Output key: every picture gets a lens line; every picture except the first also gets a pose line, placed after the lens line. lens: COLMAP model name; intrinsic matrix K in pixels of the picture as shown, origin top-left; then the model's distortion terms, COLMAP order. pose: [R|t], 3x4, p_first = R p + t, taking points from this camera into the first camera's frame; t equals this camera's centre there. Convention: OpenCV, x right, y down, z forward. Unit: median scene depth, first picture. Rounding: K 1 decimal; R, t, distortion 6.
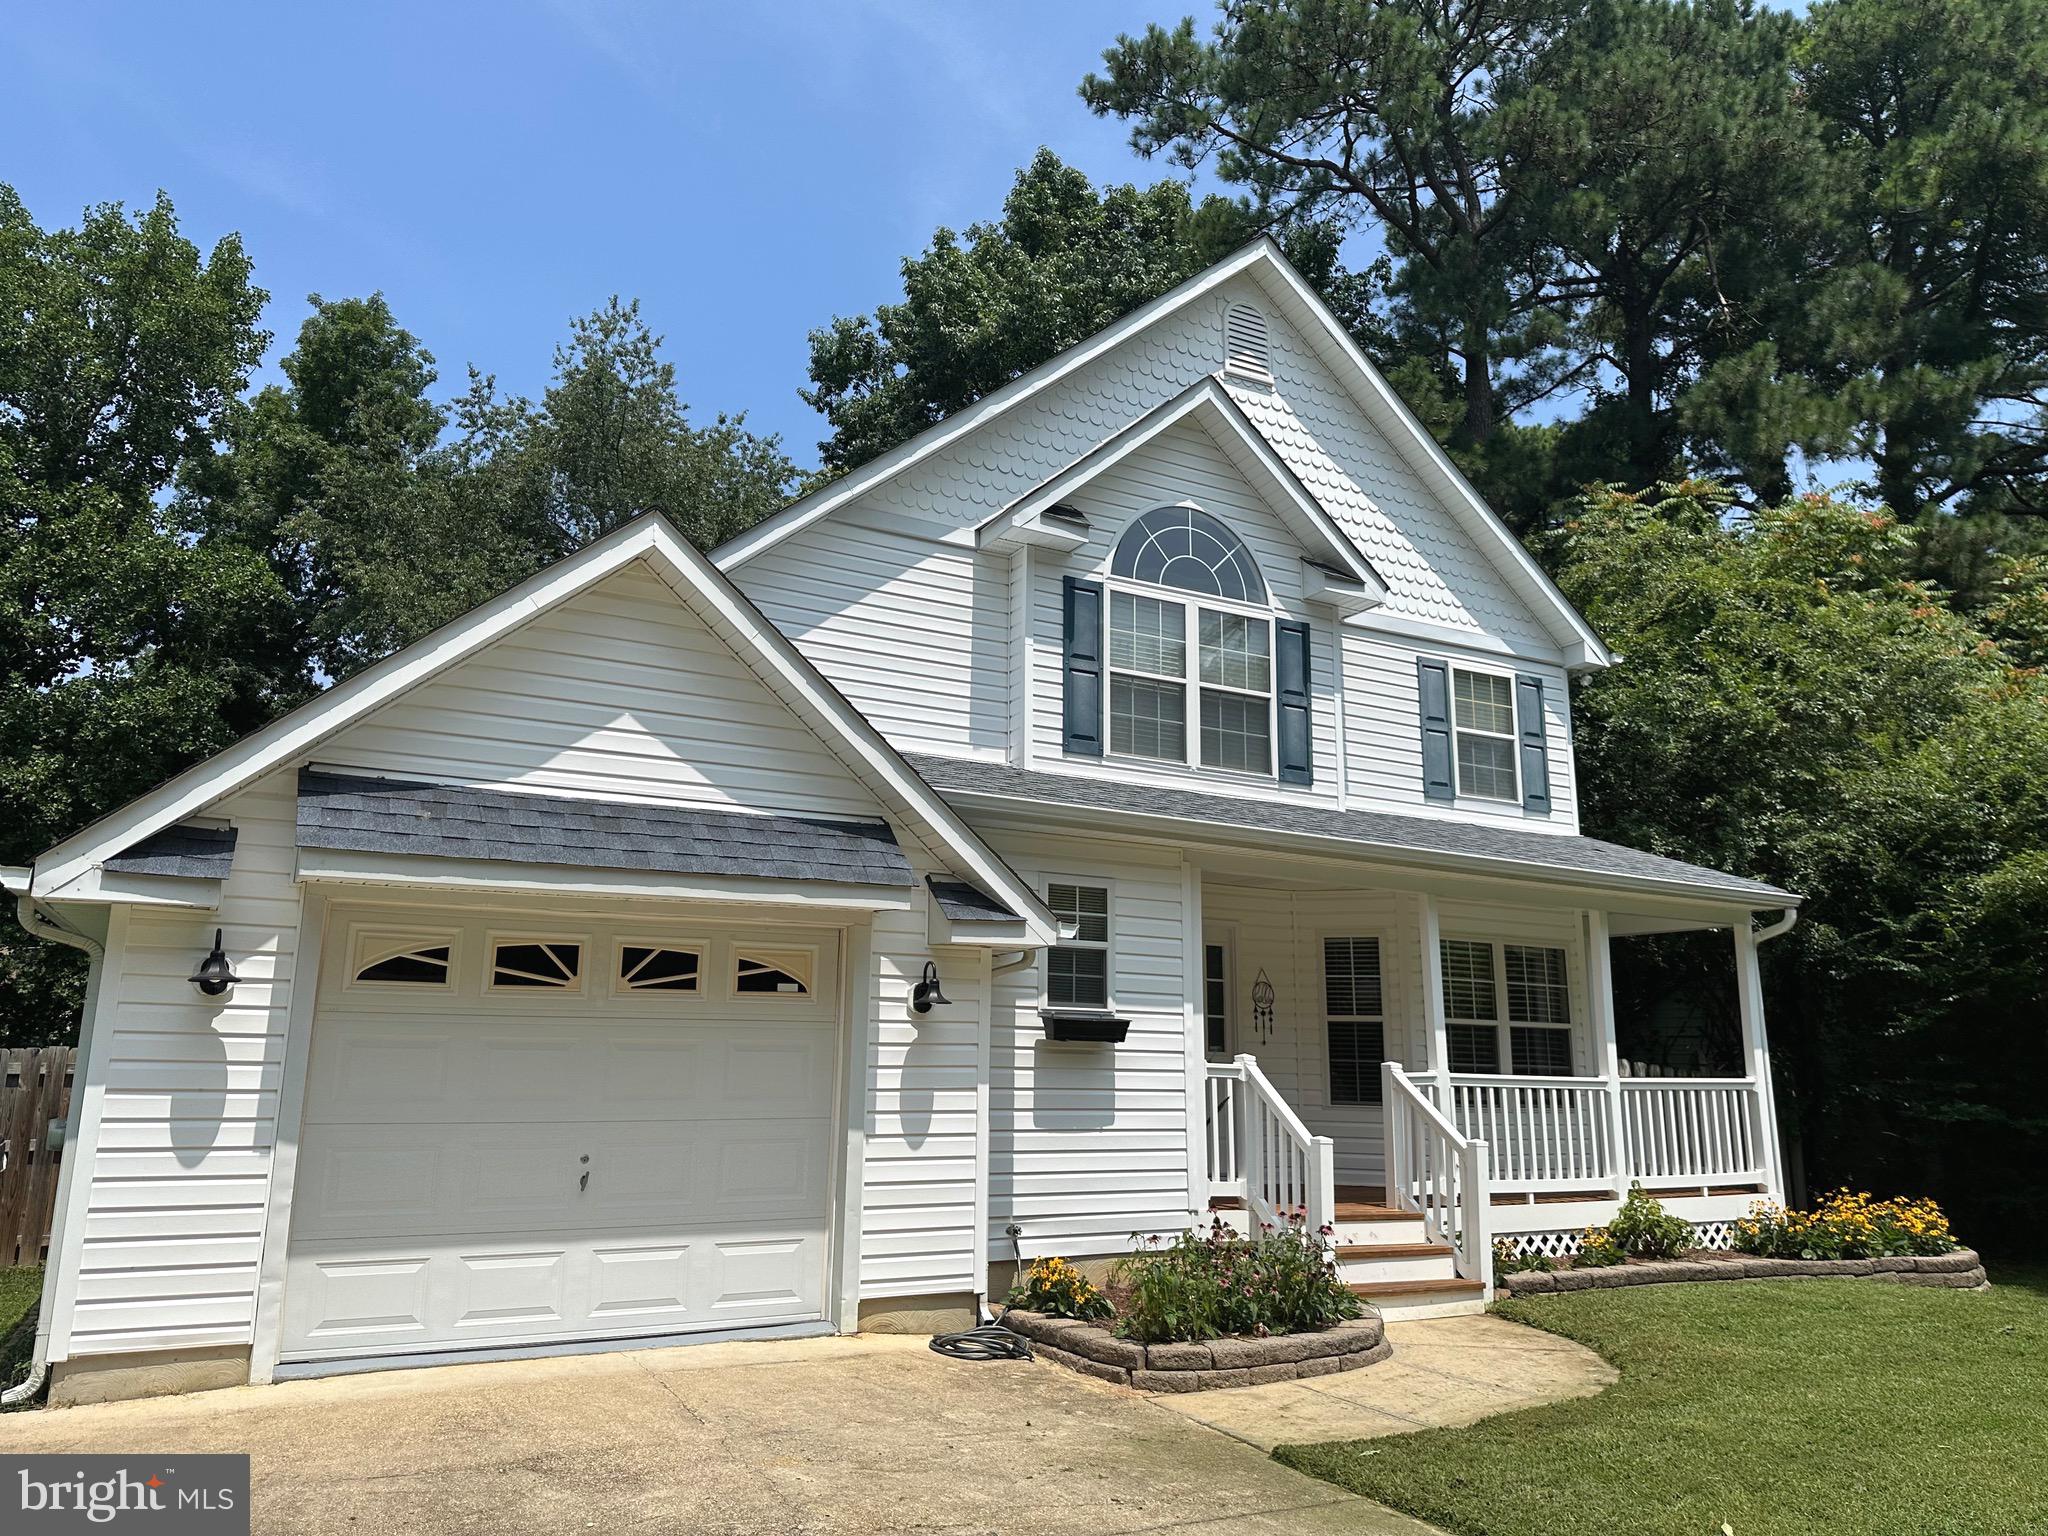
lens RADIAL K [[1465.1, 0, 1026.1], [0, 1465.1, 756.0], [0, 0, 1]] dist [0.085030, -0.101811]
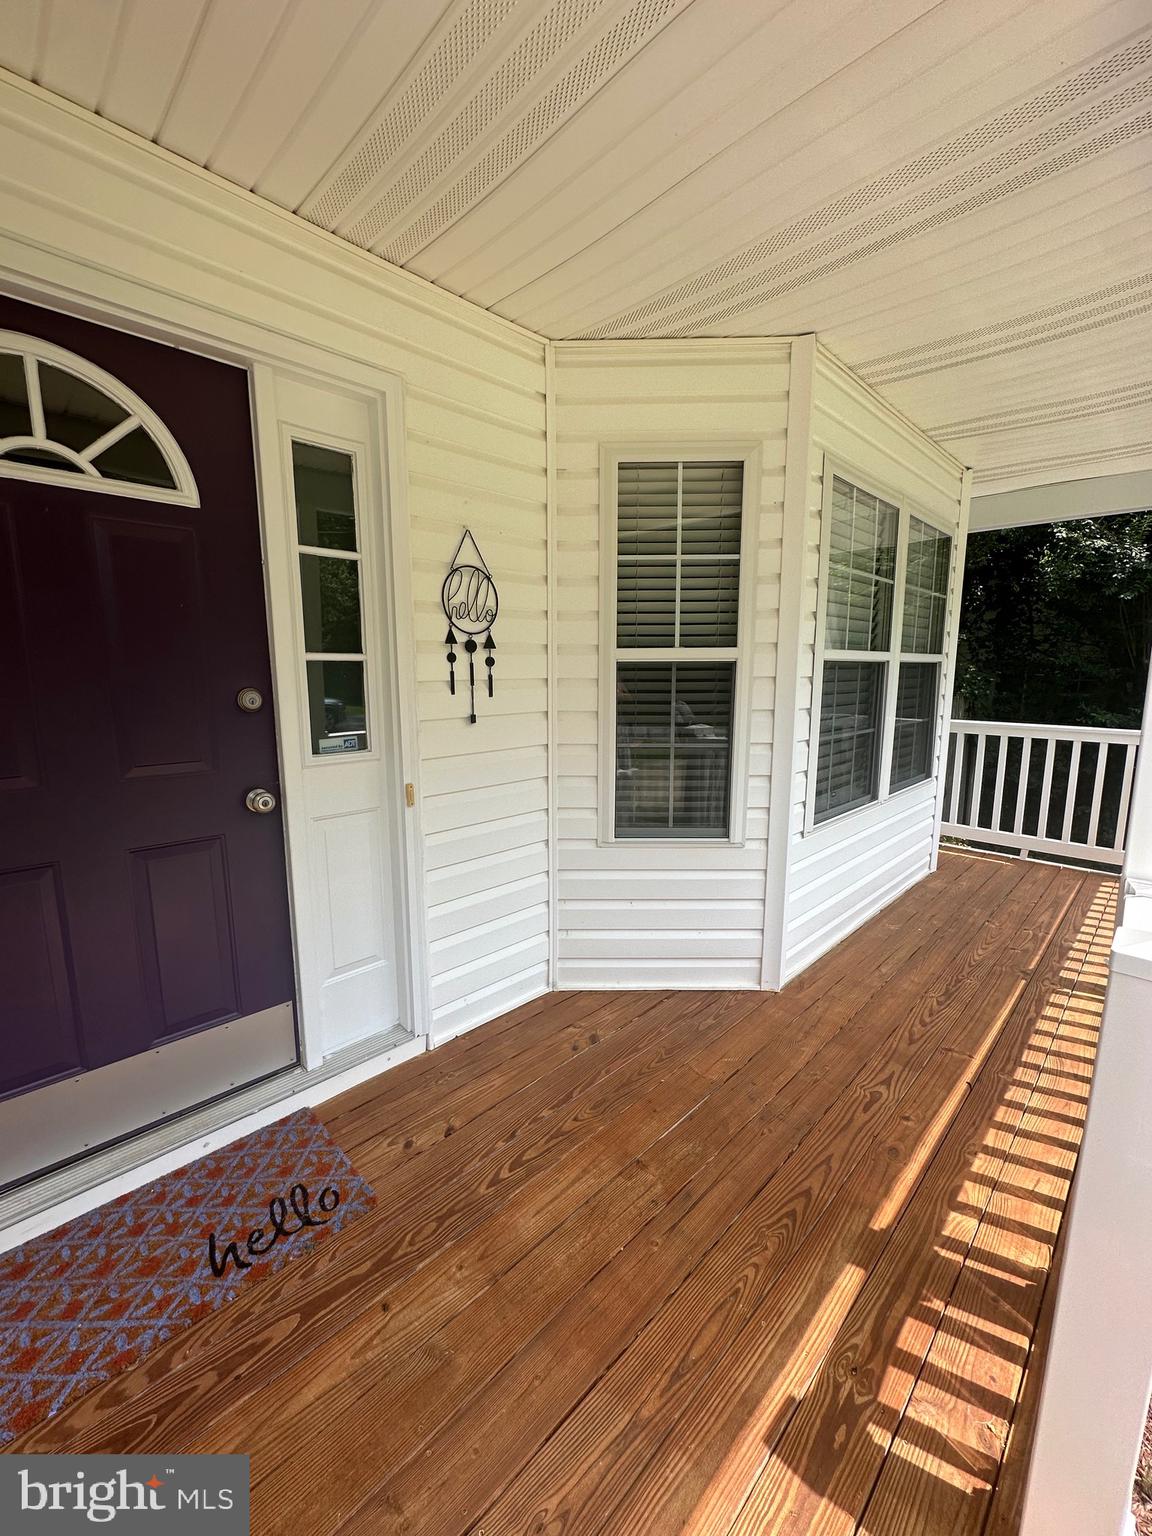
lens RADIAL K [[621.4, 0, 576.4], [0, 621.4, 762.6], [0, 0, 1]] dist [-0.001416, 0.001360]
pose [[0.958935, -0.057332, 0.277771, 0.162294], [-0.048837, 0.931352, 0.360830, 0.164575], [-0.279389, -0.359578, 0.890306, 0.963006]]
